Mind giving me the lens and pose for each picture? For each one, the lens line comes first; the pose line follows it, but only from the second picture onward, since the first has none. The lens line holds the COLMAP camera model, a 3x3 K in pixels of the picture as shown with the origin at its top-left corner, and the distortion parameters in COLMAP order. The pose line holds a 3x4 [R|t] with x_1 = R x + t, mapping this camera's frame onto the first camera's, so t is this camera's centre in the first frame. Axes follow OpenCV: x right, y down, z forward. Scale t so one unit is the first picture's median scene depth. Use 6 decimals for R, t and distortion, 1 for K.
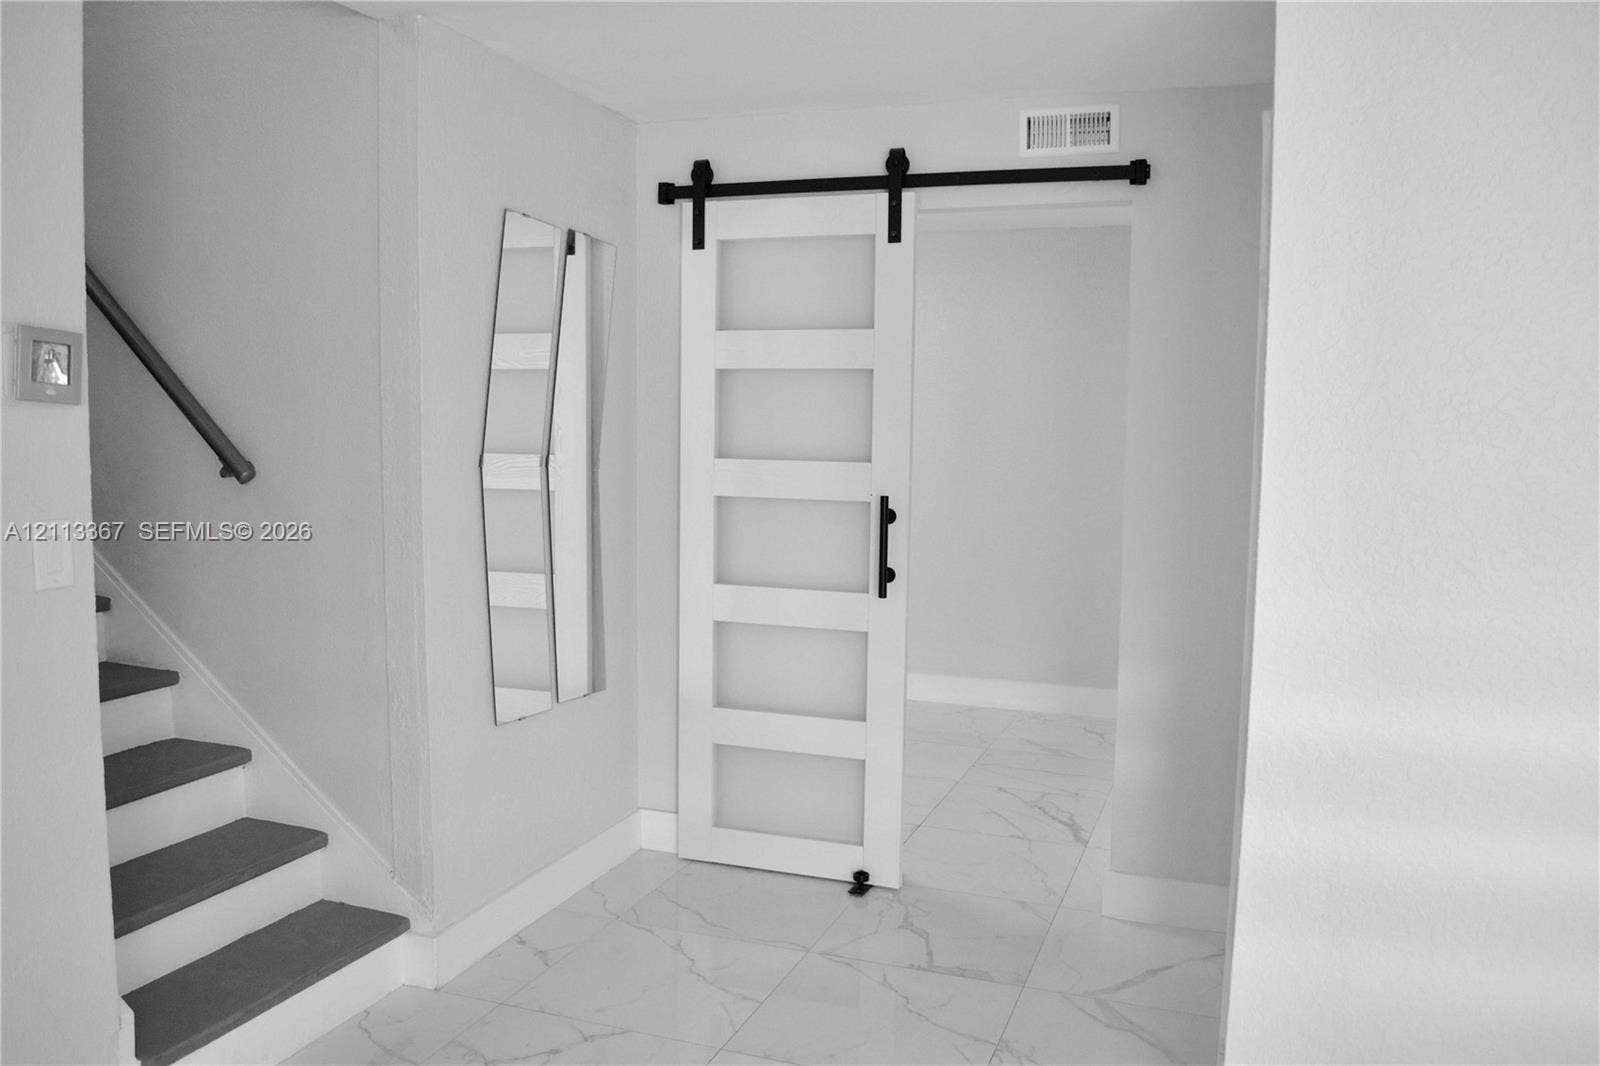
lens RADIAL K [[1274.3, 0, 790.5], [0, 1274.3, 534.8], [0, 0, 1]] dist [-0.106690, 0.056041]
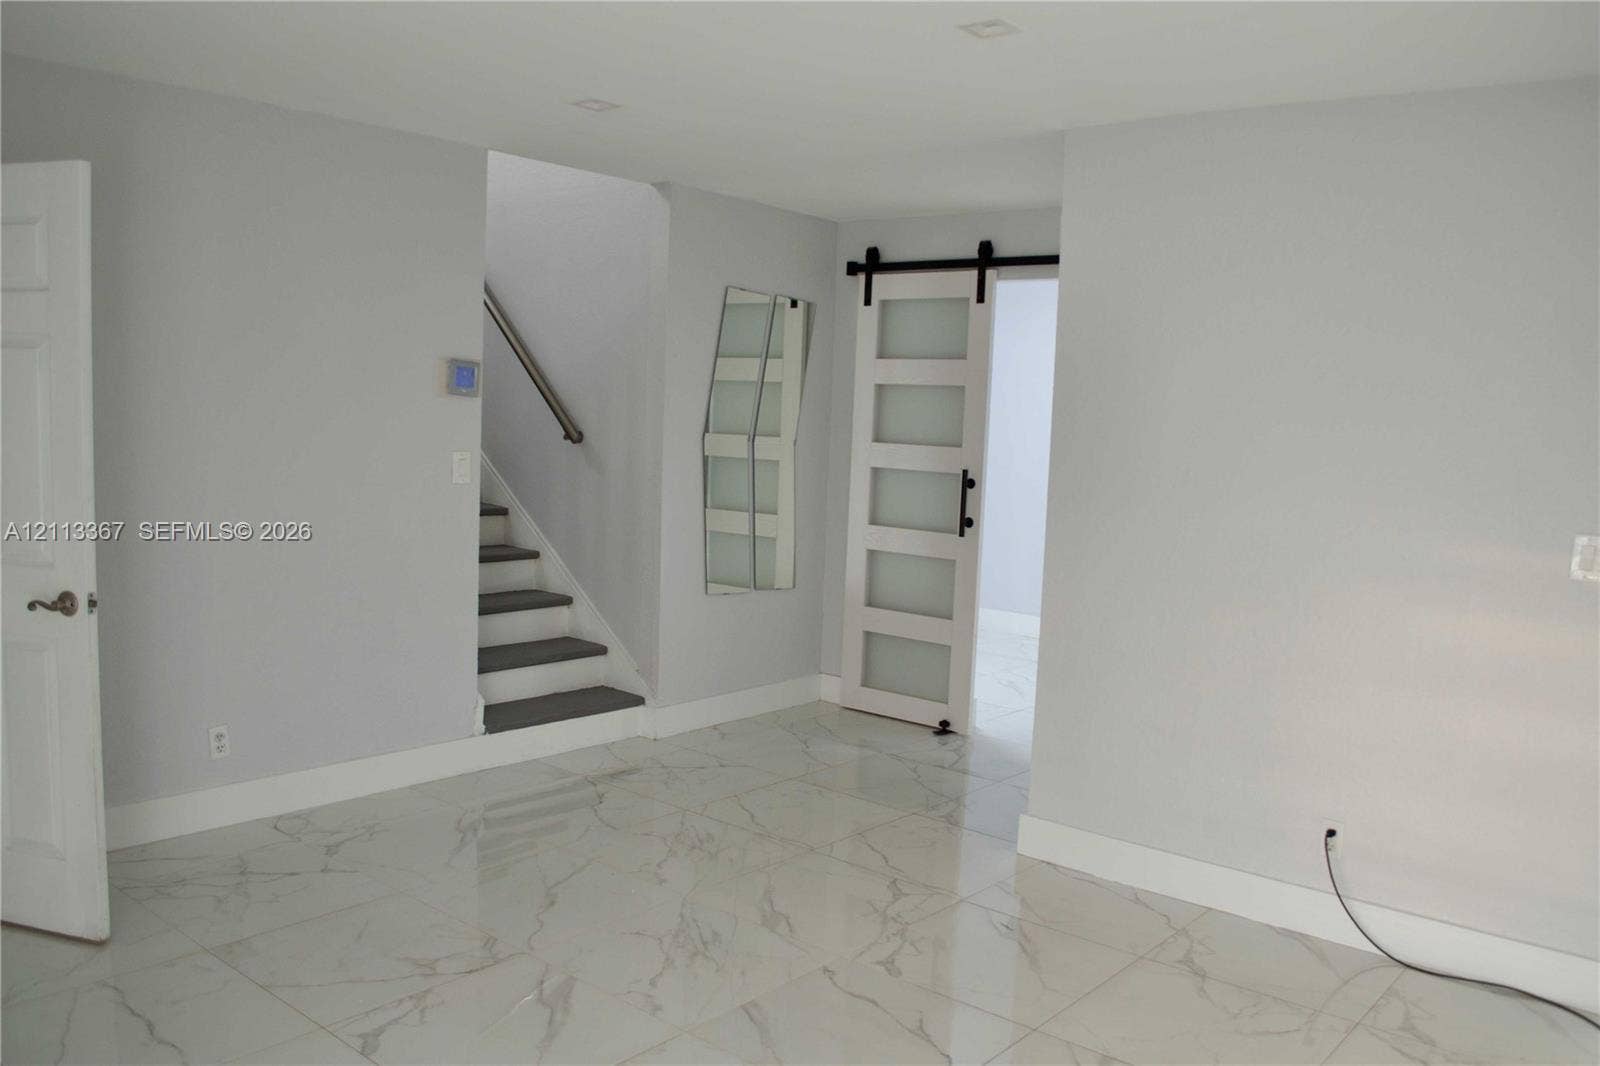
lens RADIAL K [[1274.3, 0, 790.5], [0, 1274.3, 534.8], [0, 0, 1]] dist [-0.106690, 0.056041]
pose [[0.935622, 0.059506, -0.347952, 0.399187], [-0.060372, 0.998141, 0.008365, 0.045520], [0.347803, 0.013180, 0.937475, -0.479458]]
